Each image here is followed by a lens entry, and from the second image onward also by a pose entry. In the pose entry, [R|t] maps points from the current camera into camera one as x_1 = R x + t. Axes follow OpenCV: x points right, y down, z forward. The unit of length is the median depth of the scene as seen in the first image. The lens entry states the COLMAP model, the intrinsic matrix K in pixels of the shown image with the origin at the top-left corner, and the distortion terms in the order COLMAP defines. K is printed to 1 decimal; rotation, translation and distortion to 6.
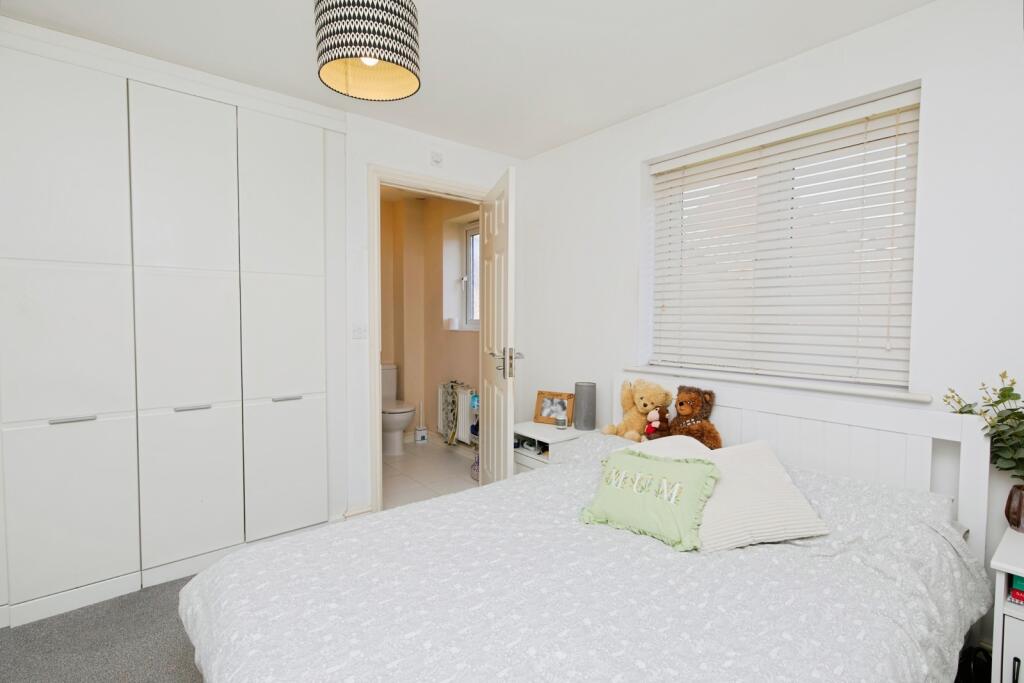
lens RADIAL K [[467.4, 0, 519.1], [0, 467.4, 336.4], [0, 0, 1]] dist [0.000554, 0.000076]
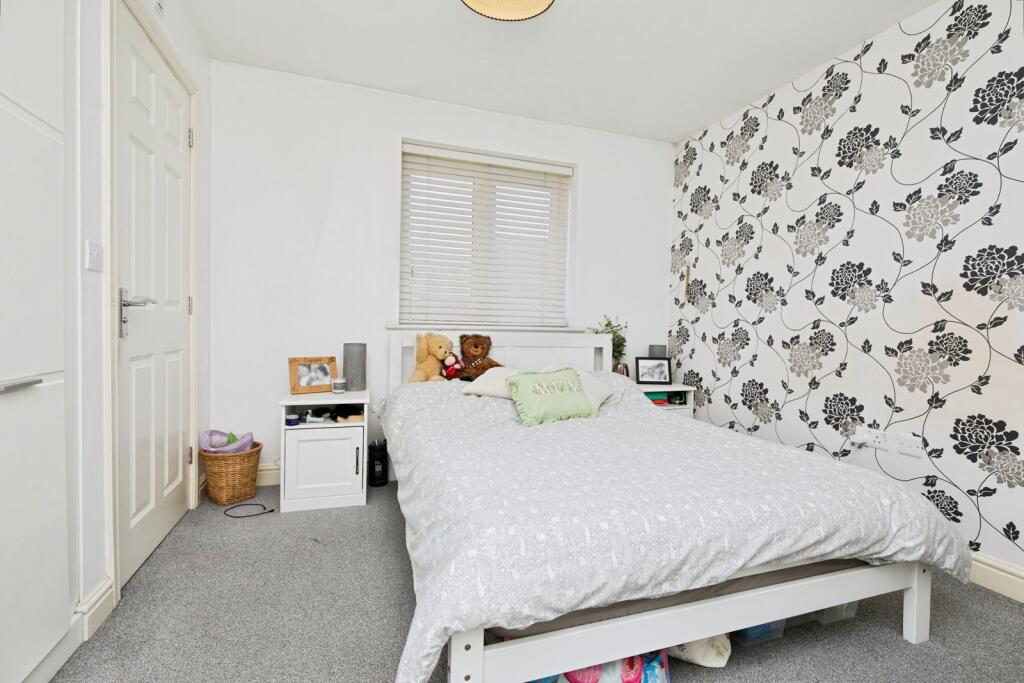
lens RADIAL K [[467.4, 0, 519.1], [0, 467.4, 336.4], [0, 0, 1]] dist [0.000554, 0.000076]
pose [[0.344856, -0.023093, 0.938371, -0.696311], [0.015103, 0.999704, 0.019052, 0.078353], [-0.938534, 0.007602, 0.345103, 0.372504]]
